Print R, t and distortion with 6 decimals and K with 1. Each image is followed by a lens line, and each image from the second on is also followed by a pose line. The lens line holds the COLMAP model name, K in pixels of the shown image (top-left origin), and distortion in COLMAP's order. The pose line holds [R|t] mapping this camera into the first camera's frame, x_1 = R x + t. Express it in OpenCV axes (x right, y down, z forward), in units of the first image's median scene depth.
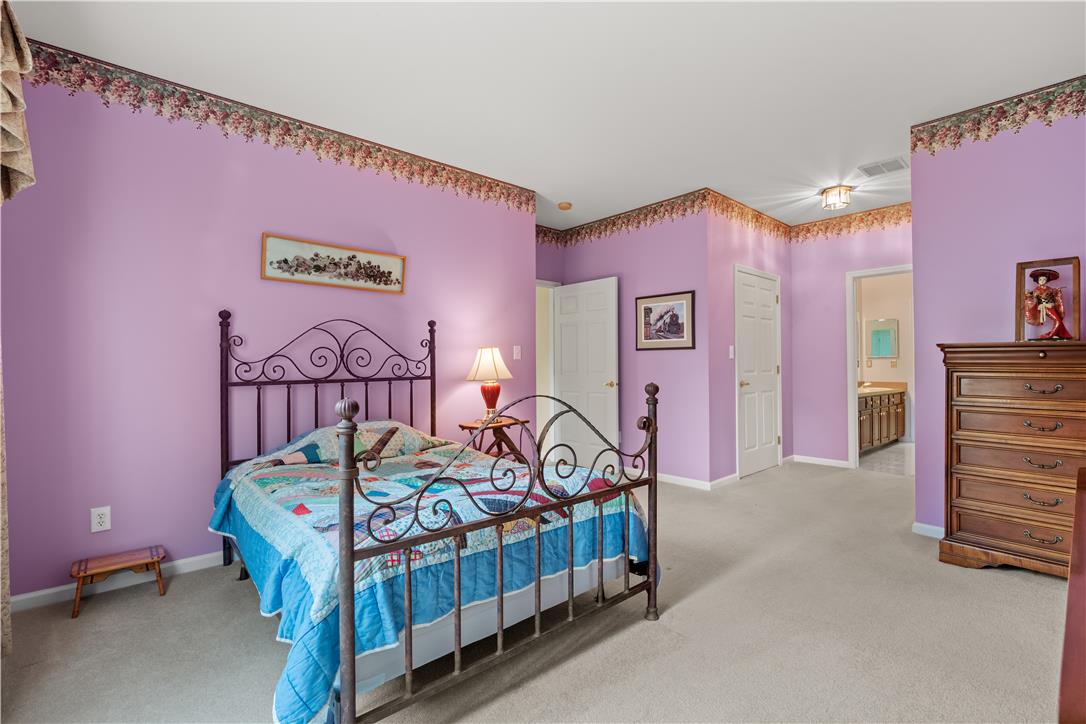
lens RADIAL K [[495.9, 0, 543.0], [0, 495.9, 362.0], [0, 0, 1]] dist [-0.002380, 0.000269]
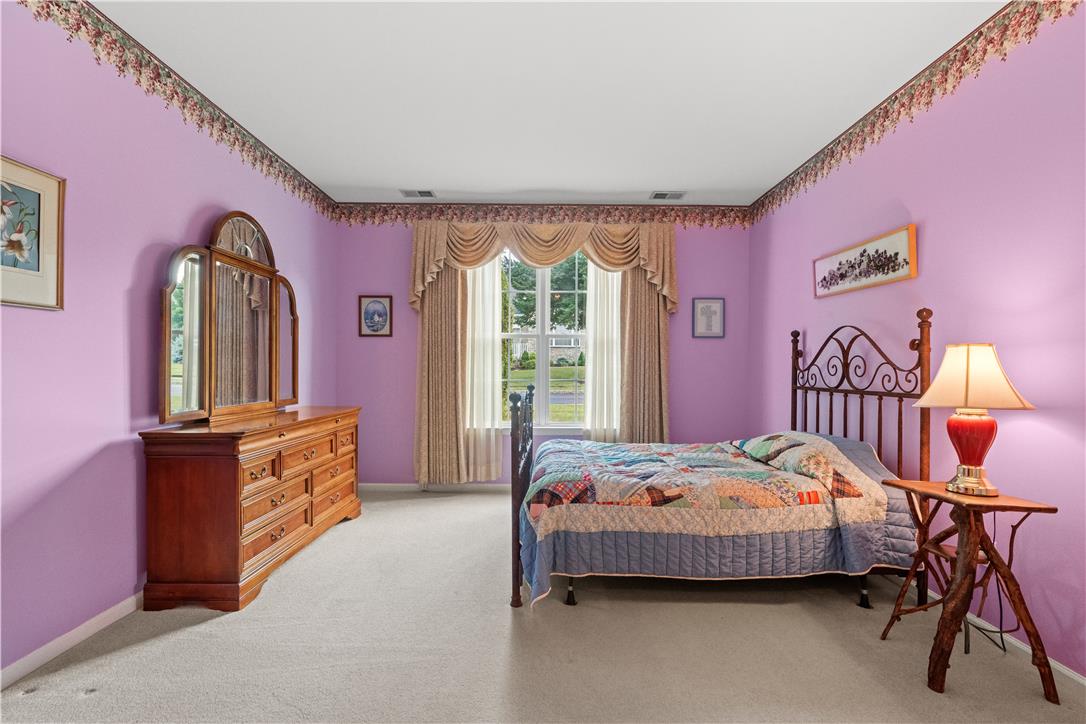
lens RADIAL K [[495.9, 0, 543.0], [0, 495.9, 362.0], [0, 0, 1]] dist [-0.002380, 0.000269]
pose [[-0.658563, -0.008253, -0.752480, 0.650081], [-0.000904, 0.999948, -0.010176, -0.007344], [0.752525, -0.006021, -0.658536, 1.149663]]
